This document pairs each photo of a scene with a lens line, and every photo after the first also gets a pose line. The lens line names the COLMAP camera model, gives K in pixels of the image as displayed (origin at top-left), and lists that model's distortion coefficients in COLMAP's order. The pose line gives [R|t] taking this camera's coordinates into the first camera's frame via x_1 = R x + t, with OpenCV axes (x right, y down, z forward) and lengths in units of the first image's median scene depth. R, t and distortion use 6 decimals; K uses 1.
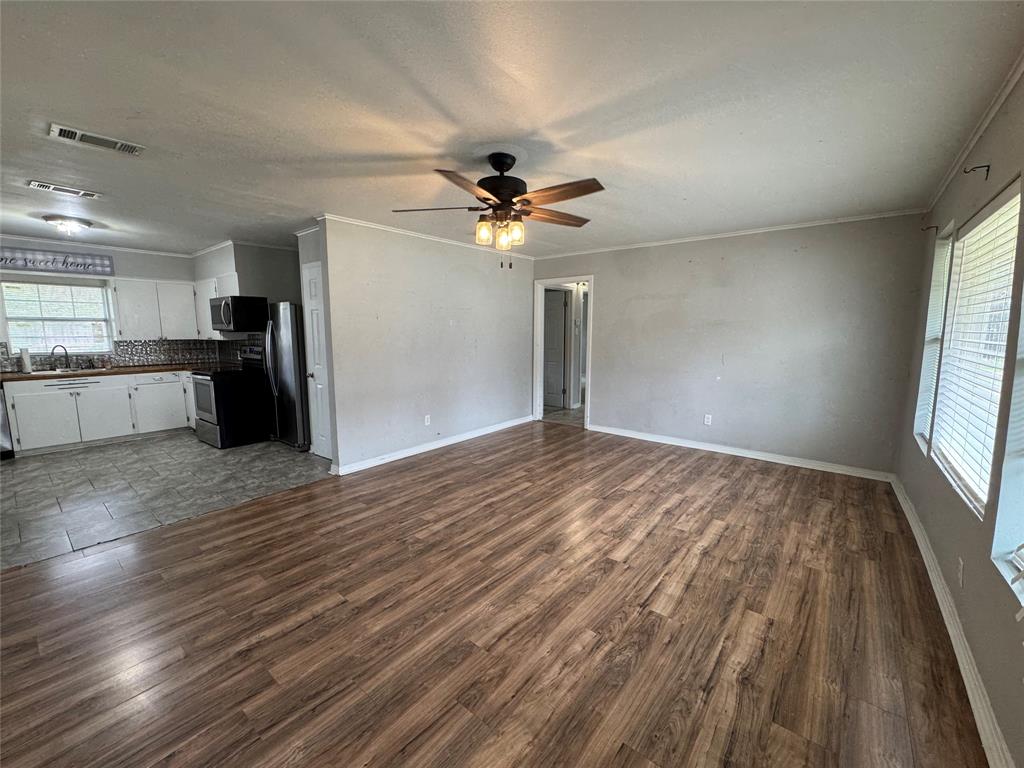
lens RADIAL K [[417.6, 0, 512.0], [0, 417.6, 384.0], [0, 0, 1]] dist [-0.002354, 0.000013]
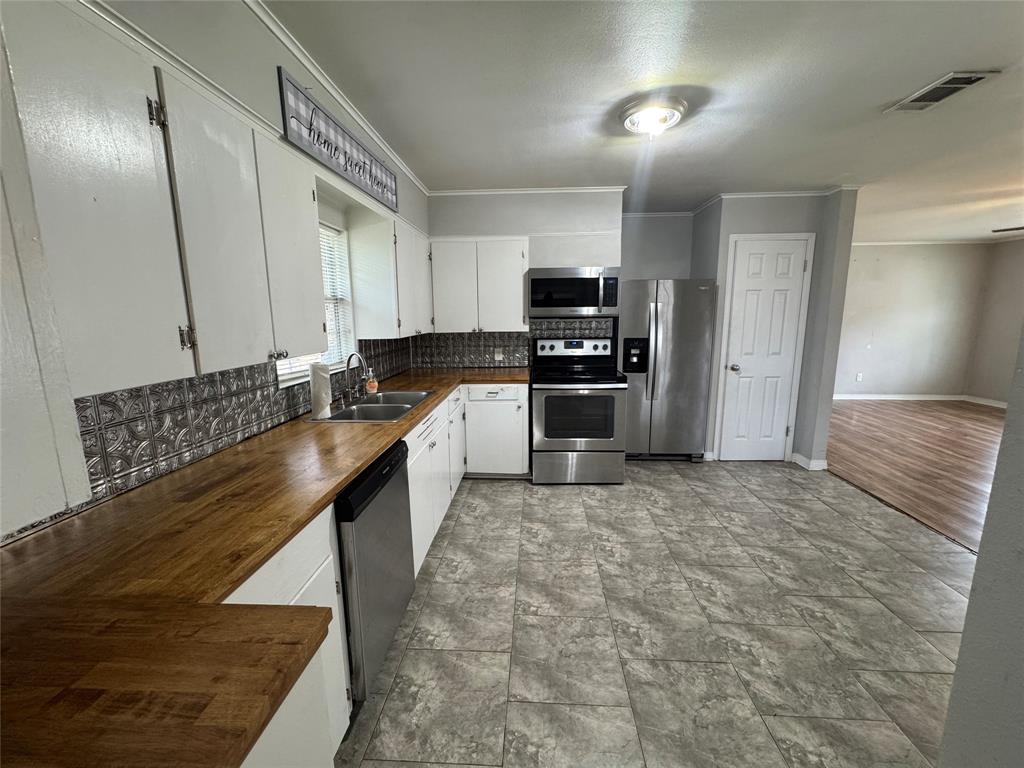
lens RADIAL K [[417.6, 0, 512.0], [0, 417.6, 384.0], [0, 0, 1]] dist [-0.002354, 0.000013]
pose [[0.813597, -0.104525, 0.571957, -1.612915], [0.084985, 0.994522, 0.060859, -0.094571], [-0.575185, -0.000907, 0.818023, 0.684538]]
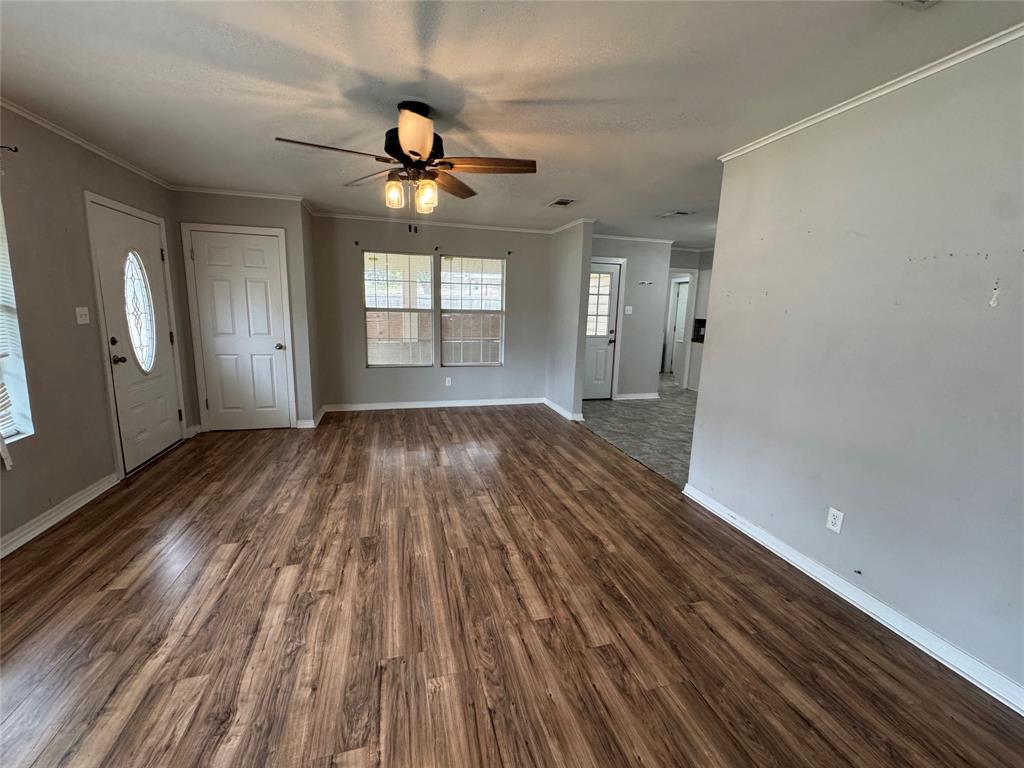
lens RADIAL K [[417.6, 0, 512.0], [0, 417.6, 384.0], [0, 0, 1]] dist [-0.002354, 0.000013]
pose [[-0.573352, 0.134717, -0.808158, 0.431458], [-0.136368, 0.956939, 0.256266, -0.153528], [0.807881, 0.257137, -0.530291, 1.182719]]
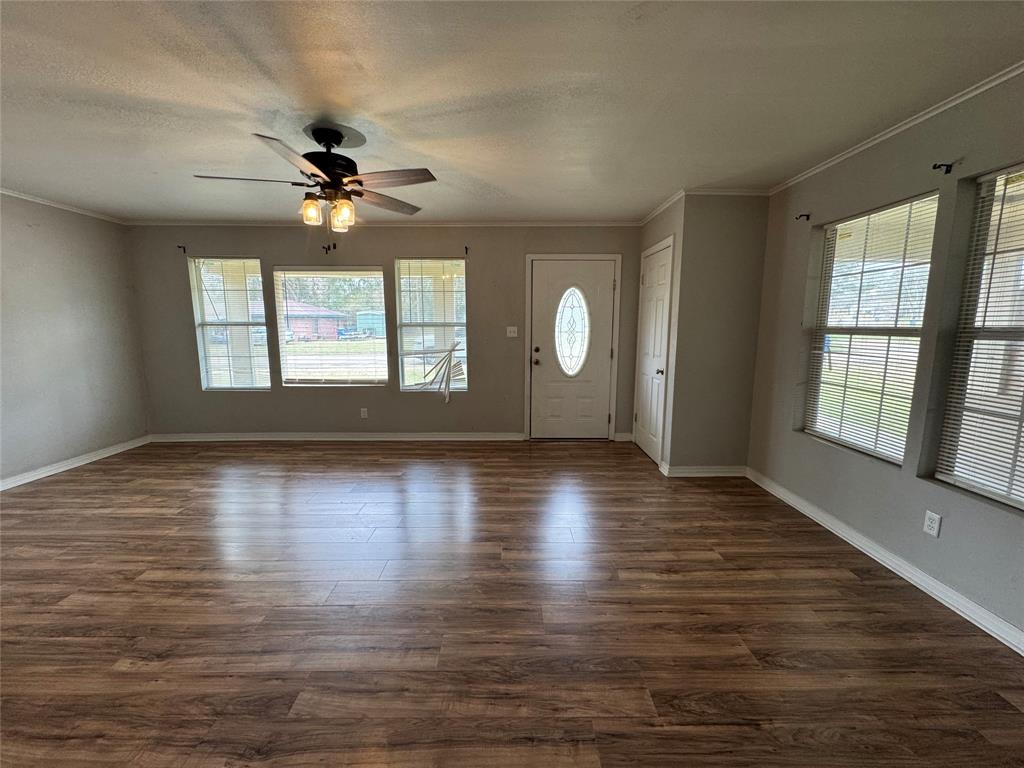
lens RADIAL K [[417.6, 0, 512.0], [0, 417.6, 384.0], [0, 0, 1]] dist [-0.002354, 0.000013]
pose [[-0.636849, -0.110231, 0.763067, -0.718528], [0.102385, 0.968869, 0.225410, -0.103264], [-0.764160, 0.221679, -0.605738, 0.913745]]
